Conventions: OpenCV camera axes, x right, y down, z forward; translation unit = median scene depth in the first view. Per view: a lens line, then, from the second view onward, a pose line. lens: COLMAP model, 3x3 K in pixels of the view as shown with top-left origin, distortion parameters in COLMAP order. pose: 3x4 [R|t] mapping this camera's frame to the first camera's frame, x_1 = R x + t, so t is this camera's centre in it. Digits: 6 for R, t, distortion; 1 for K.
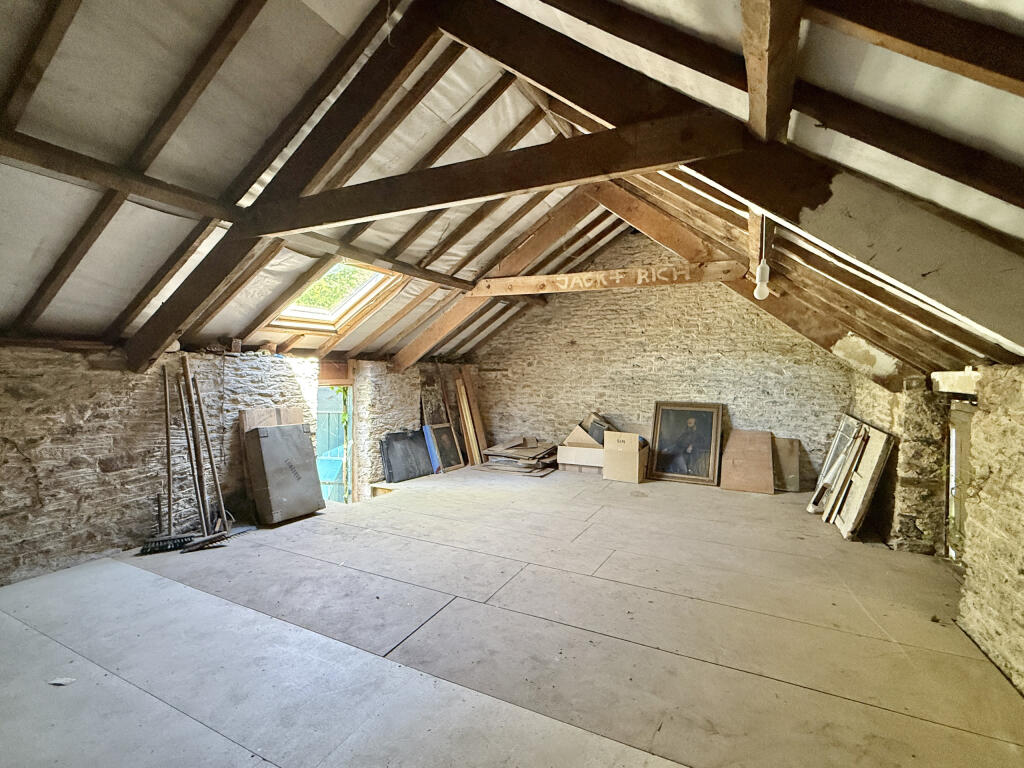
lens RADIAL K [[478.5, 0, 512.5], [0, 478.5, 385.1], [0, 0, 1]] dist [-0.002778, -0.000168]
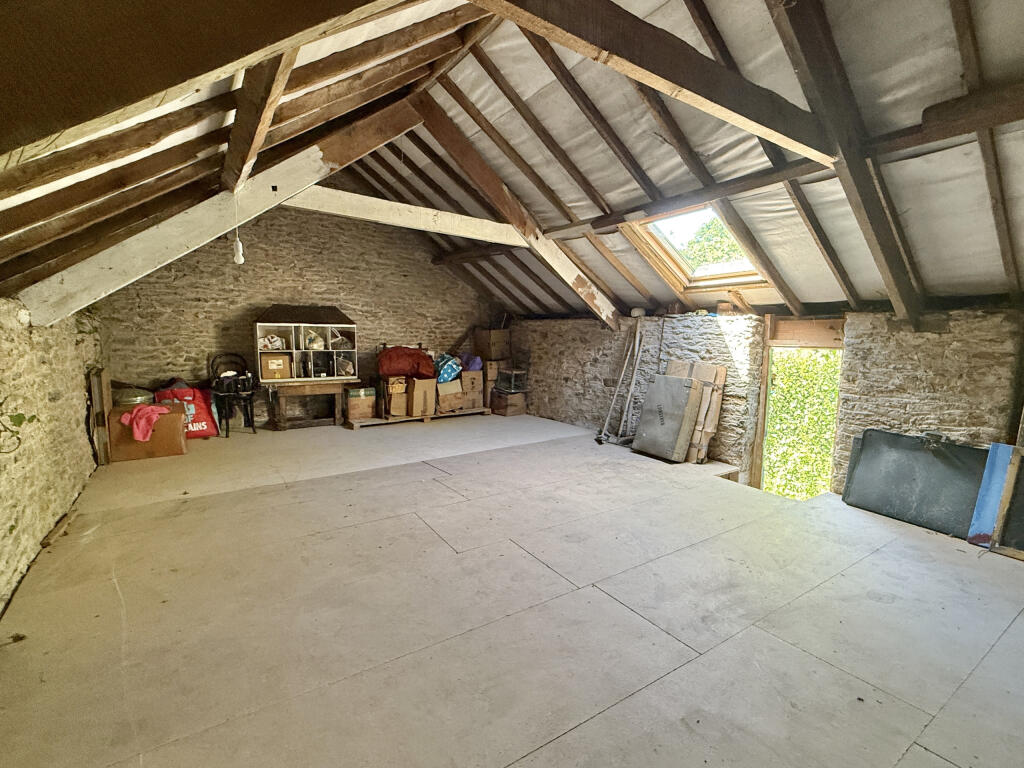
lens RADIAL K [[478.5, 0, 511.6], [0, 478.5, 379.9], [0, 0, 1]] dist [-0.002778, -0.000168]
pose [[-0.487358, 0.063223, -0.870911, 0.731042], [-0.046223, 0.994109, 0.098033, -0.001555], [0.871978, 0.088033, -0.481564, 1.276061]]
